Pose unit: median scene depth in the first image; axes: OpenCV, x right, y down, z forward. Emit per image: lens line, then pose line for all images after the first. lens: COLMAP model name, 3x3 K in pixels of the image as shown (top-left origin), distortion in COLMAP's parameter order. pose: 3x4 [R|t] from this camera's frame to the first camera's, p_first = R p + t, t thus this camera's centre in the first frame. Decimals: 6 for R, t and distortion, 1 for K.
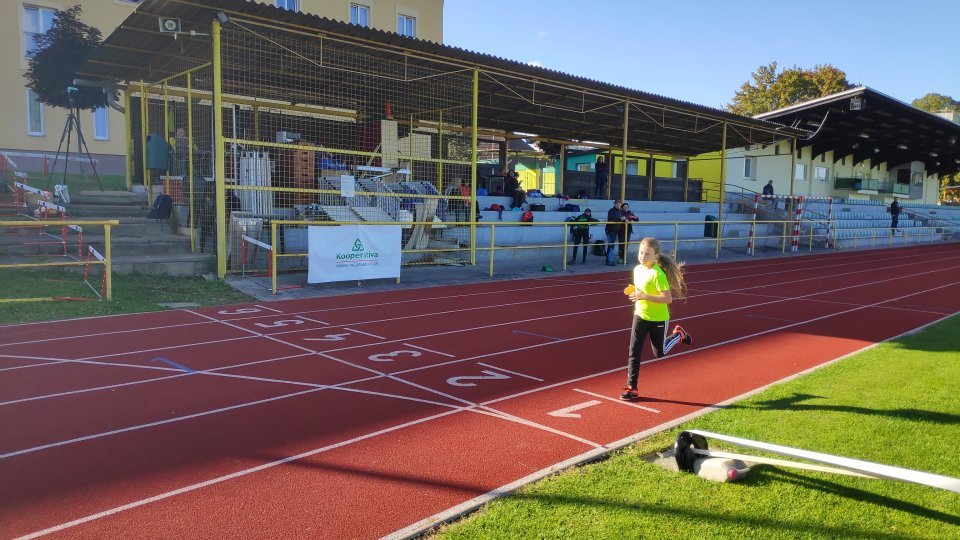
lens RADIAL K [[668.9, 0, 477.9], [0, 668.9, 268.6], [0, 0, 1]] dist [0.061985, -0.138215]
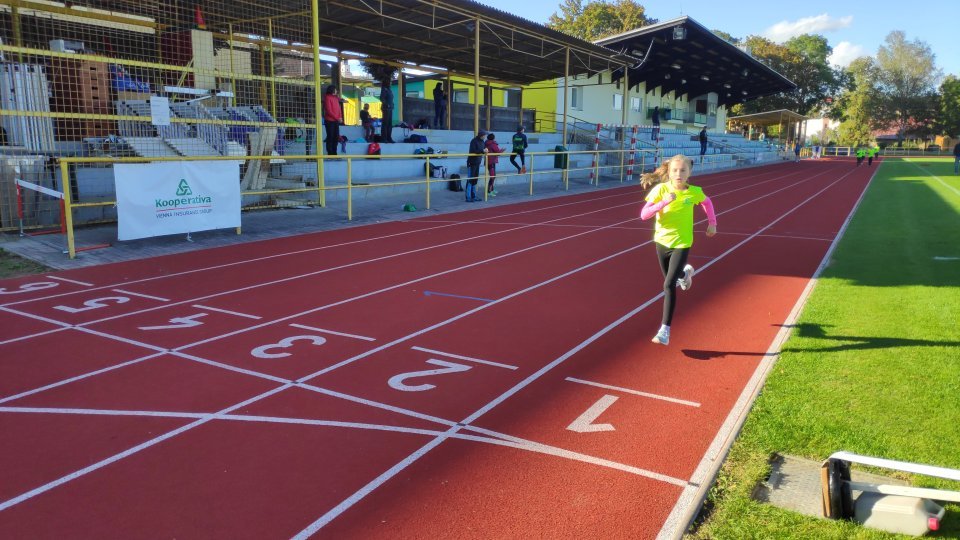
lens RADIAL K [[675.7, 0, 478.8], [0, 675.7, 265.2], [0, 0, 1]] dist [0.046948, -0.106942]
pose [[0.961644, -0.058873, 0.267909, -0.054802], [0.034199, 0.994808, 0.095856, -0.007675], [-0.272161, -0.083018, 0.958664, 0.123651]]
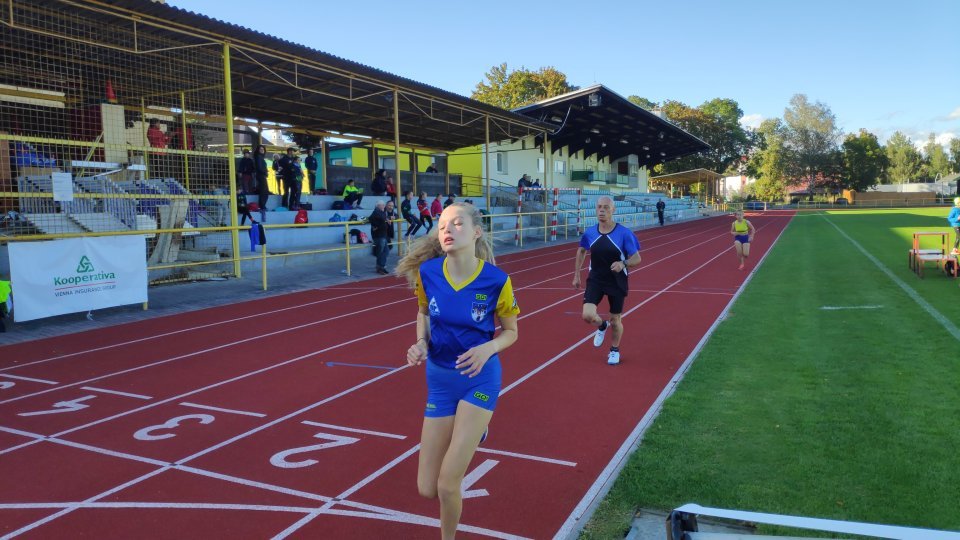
lens RADIAL K [[679.1, 0, 479.3], [0, 679.1, 269.7], [0, 0, 1]] dist [0.002750, -0.033148]
pose [[0.930470, -0.066464, 0.360289, -0.033888], [0.064964, 0.997755, 0.016286, -0.010249], [-0.360563, 0.008252, 0.932698, 0.108422]]
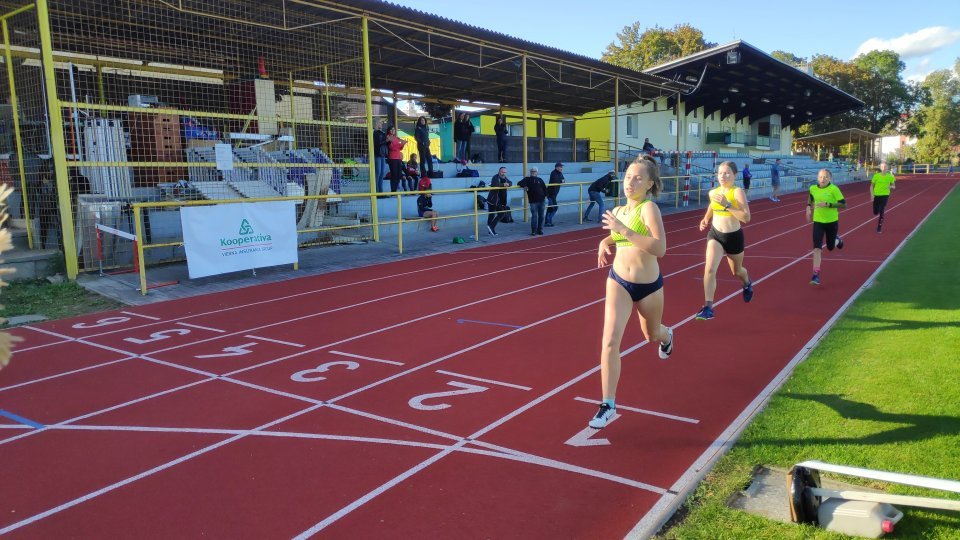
lens RADIAL K [[672.4, 0, 480.6], [0, 672.4, 273.5], [0, 0, 1]] dist [0.046139, -0.121891]
pose [[0.981217, -0.072200, 0.178887, -0.036858], [0.062560, 0.996298, 0.058962, -0.007302], [-0.182481, -0.046663, 0.982101, 0.098047]]
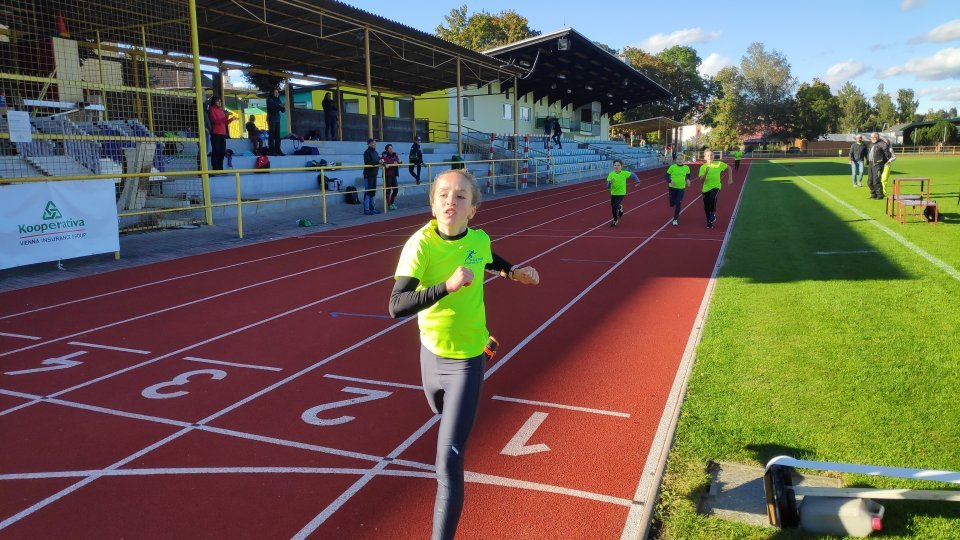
lens RADIAL K [[679.2, 0, 478.9], [0, 679.2, 267.4], [0, 0, 1]] dist [0.004256, -0.023142]
pose [[0.906210, -0.098182, 0.411271, -0.058304], [0.065962, 0.993585, 0.091854, -0.009449], [-0.417651, -0.056111, 0.906873, 0.140157]]
